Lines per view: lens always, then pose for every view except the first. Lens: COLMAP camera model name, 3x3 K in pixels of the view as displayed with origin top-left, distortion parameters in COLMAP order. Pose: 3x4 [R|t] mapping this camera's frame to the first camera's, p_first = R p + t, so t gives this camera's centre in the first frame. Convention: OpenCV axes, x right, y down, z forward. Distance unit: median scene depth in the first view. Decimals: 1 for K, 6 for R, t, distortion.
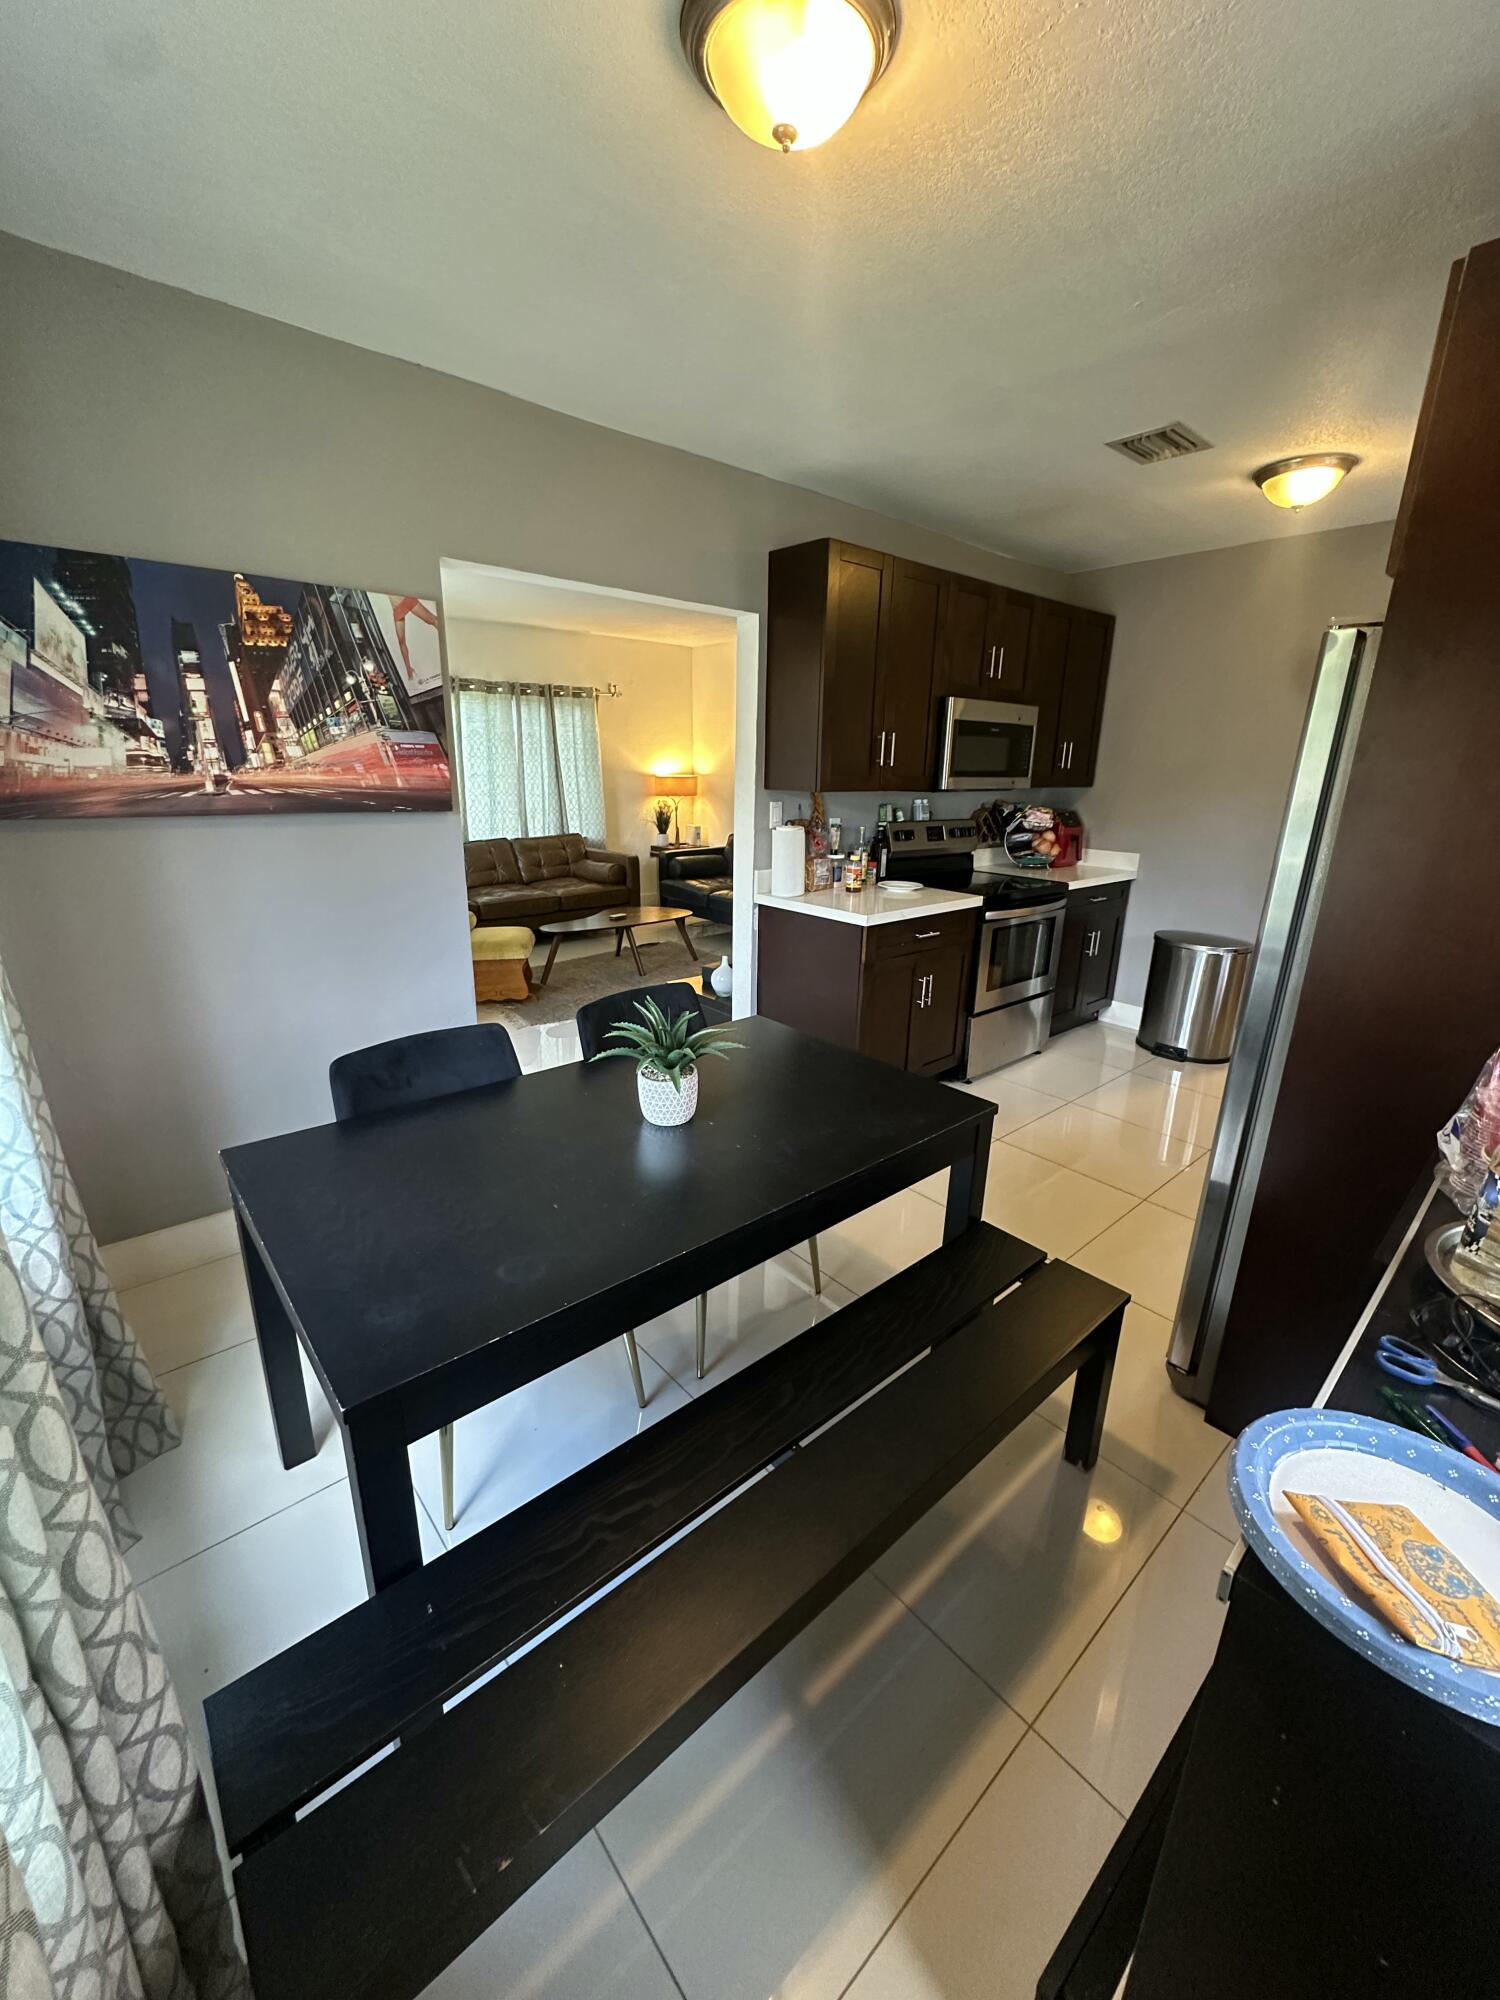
lens RADIAL K [[794.0, 0, 753.0], [0, 794.0, 998.2], [0, 0, 1]] dist [-0.000846, -0.000129]
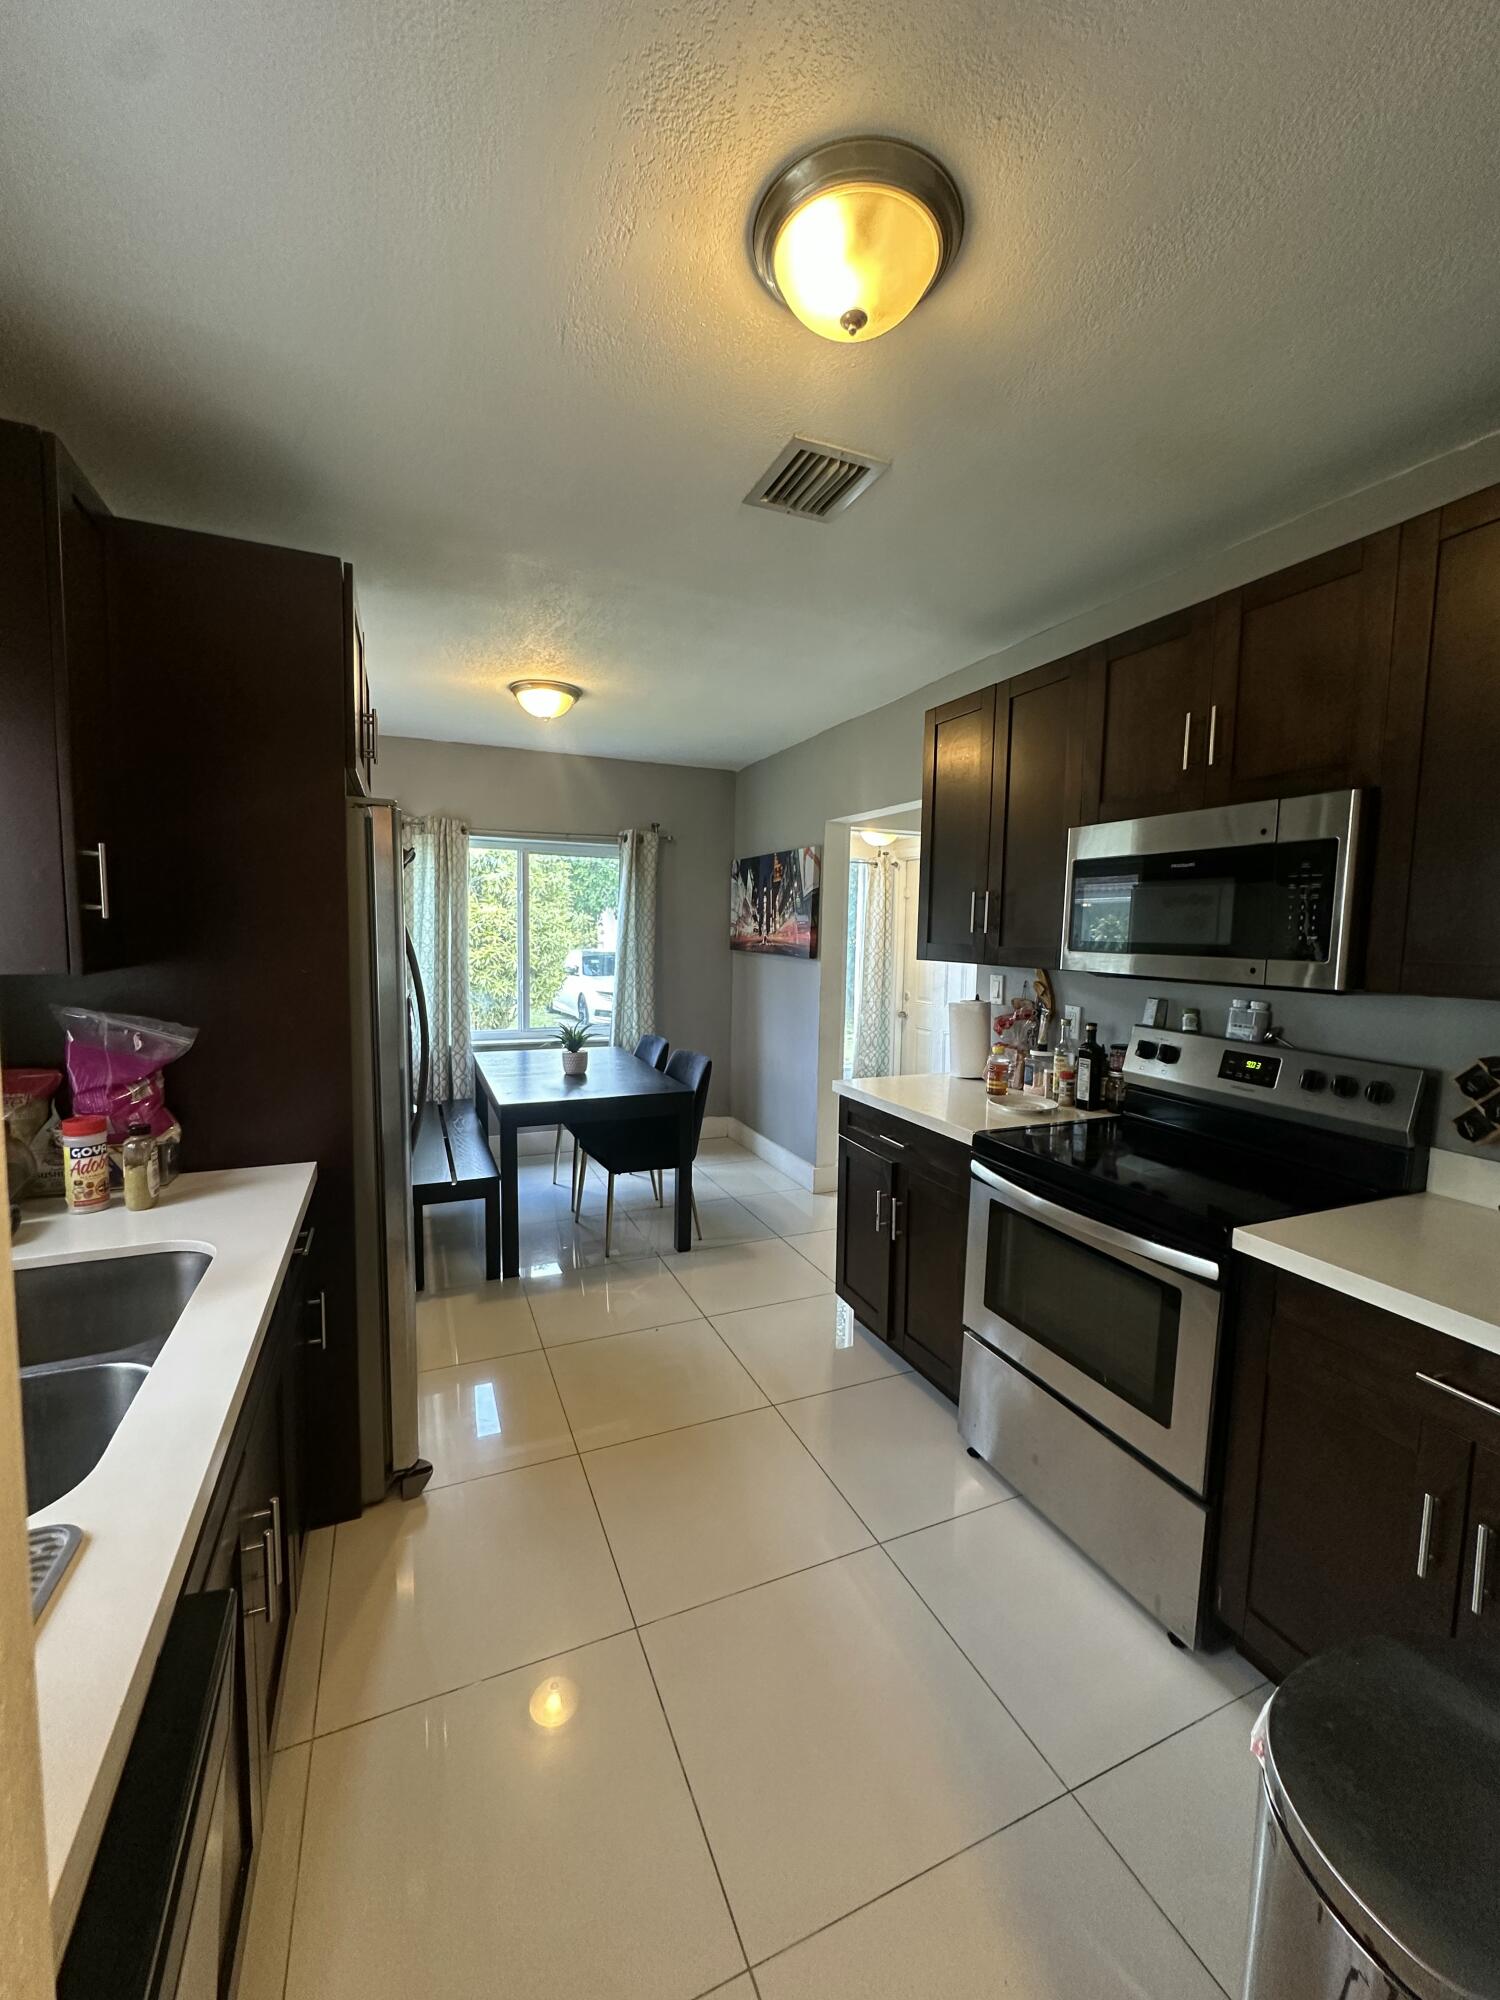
lens RADIAL K [[794.0, 0, 753.0], [0, 794.0, 998.2], [0, 0, 1]] dist [-0.000846, -0.000129]
pose [[-0.300788, 0.060003, -0.951802, 0.963549], [-0.297860, 0.942183, 0.153526, -0.282549], [0.905983, 0.329682, -0.265525, 1.015648]]
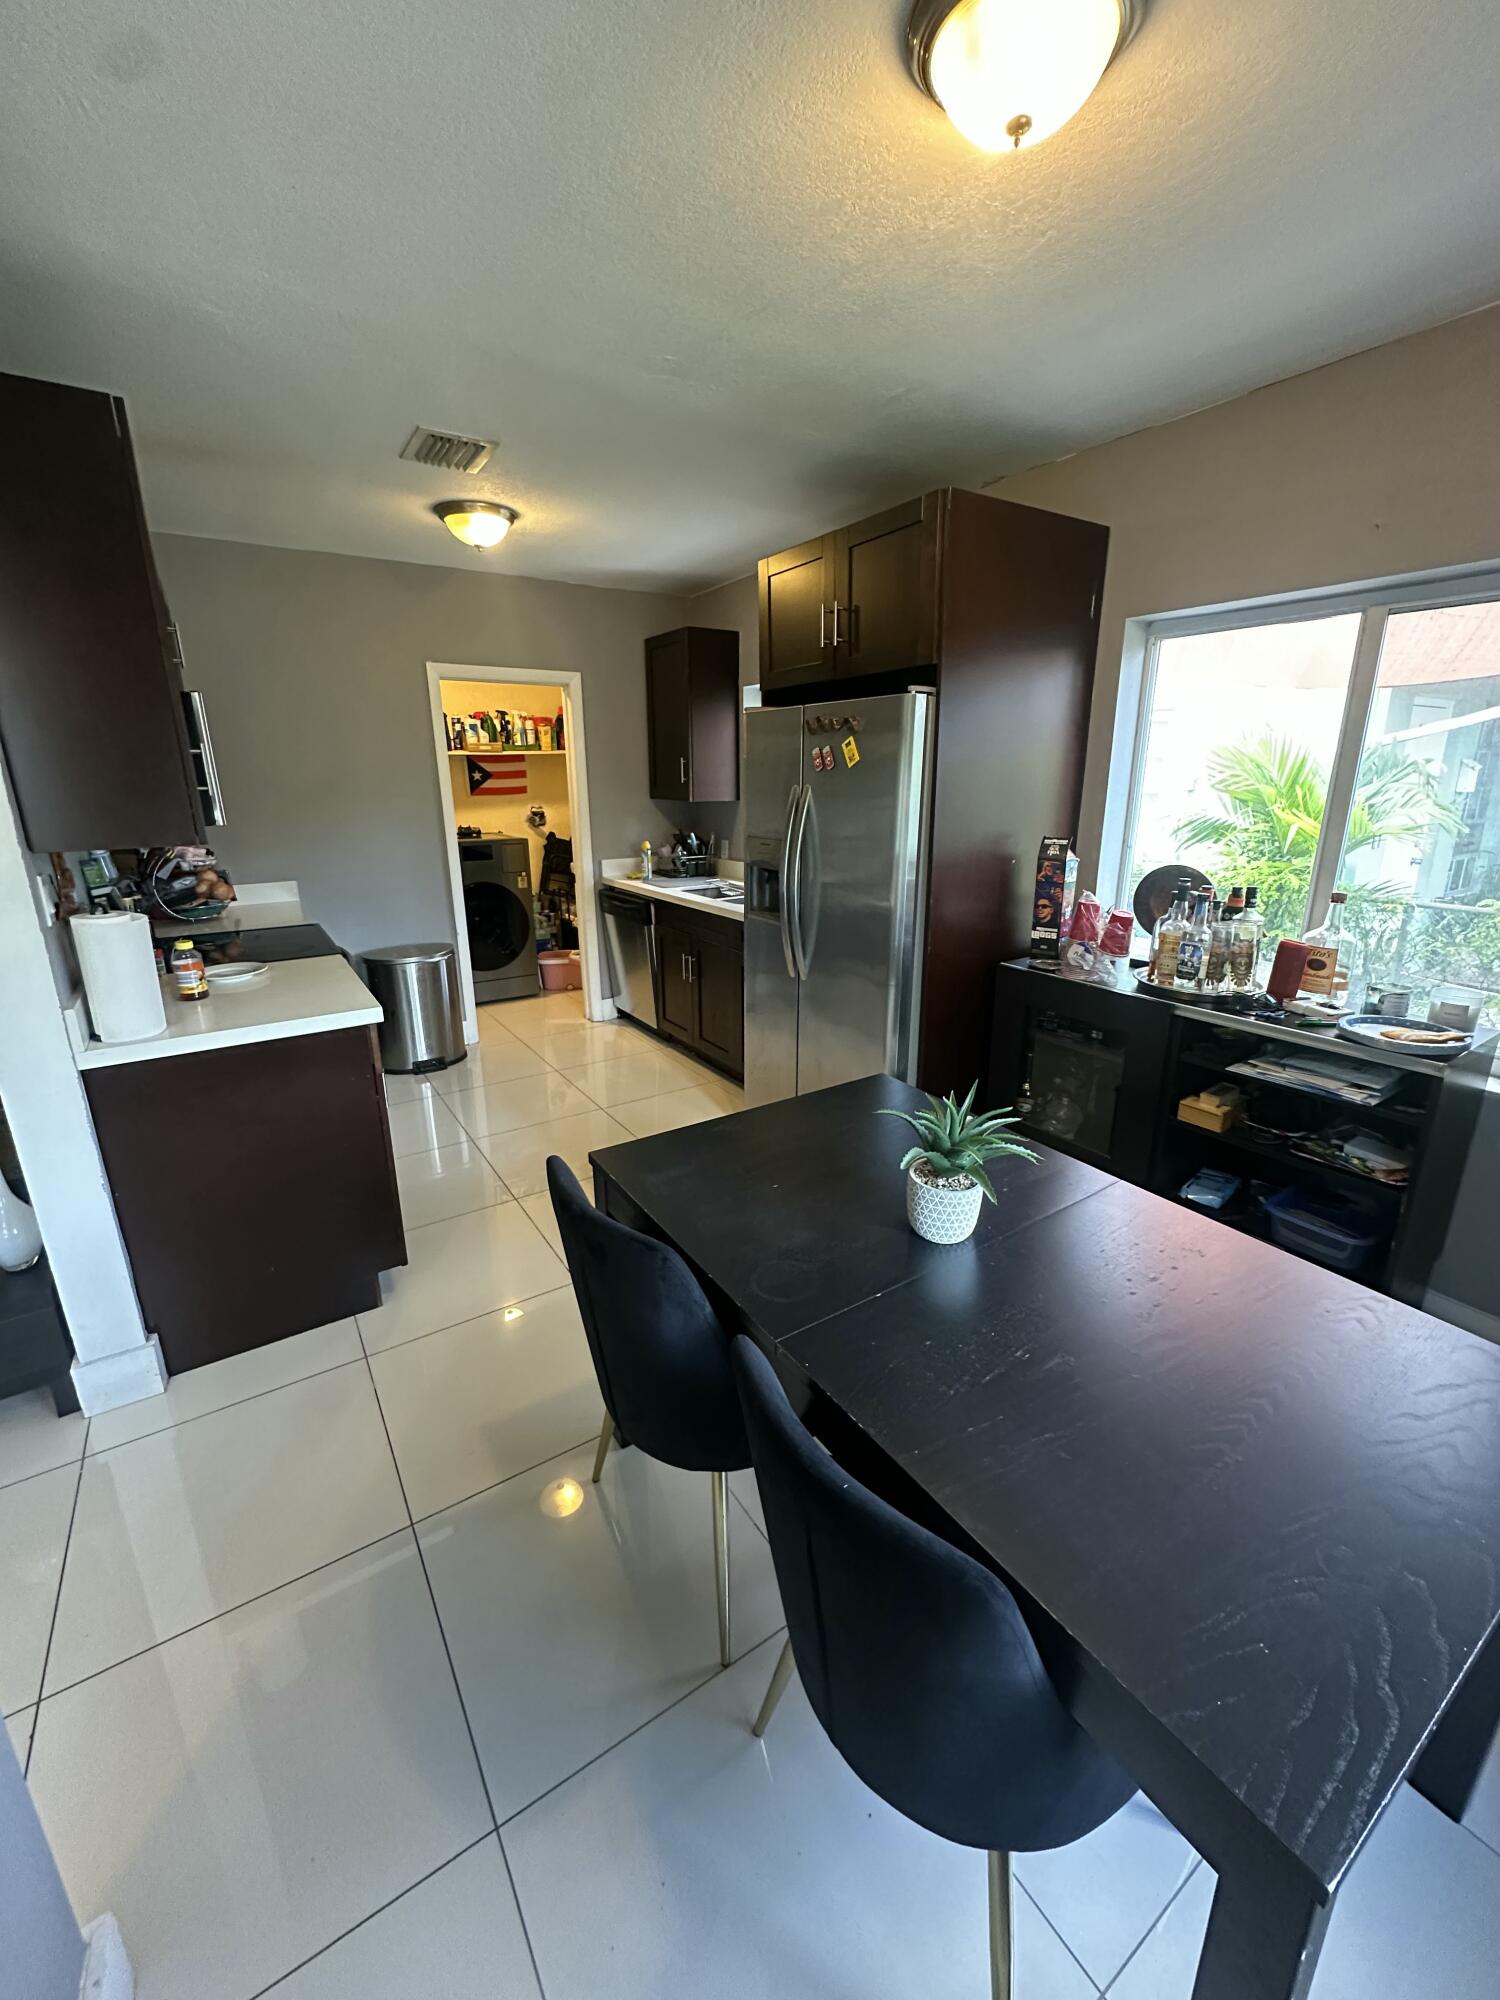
lens RADIAL K [[794.0, 0, 753.0], [0, 794.0, 998.2], [0, 0, 1]] dist [-0.000846, -0.000129]
pose [[0.132091, -0.294200, 0.946572, -0.427209], [0.296755, 0.922878, 0.245424, -0.167857], [-0.945774, 0.248482, 0.209209, 0.482960]]
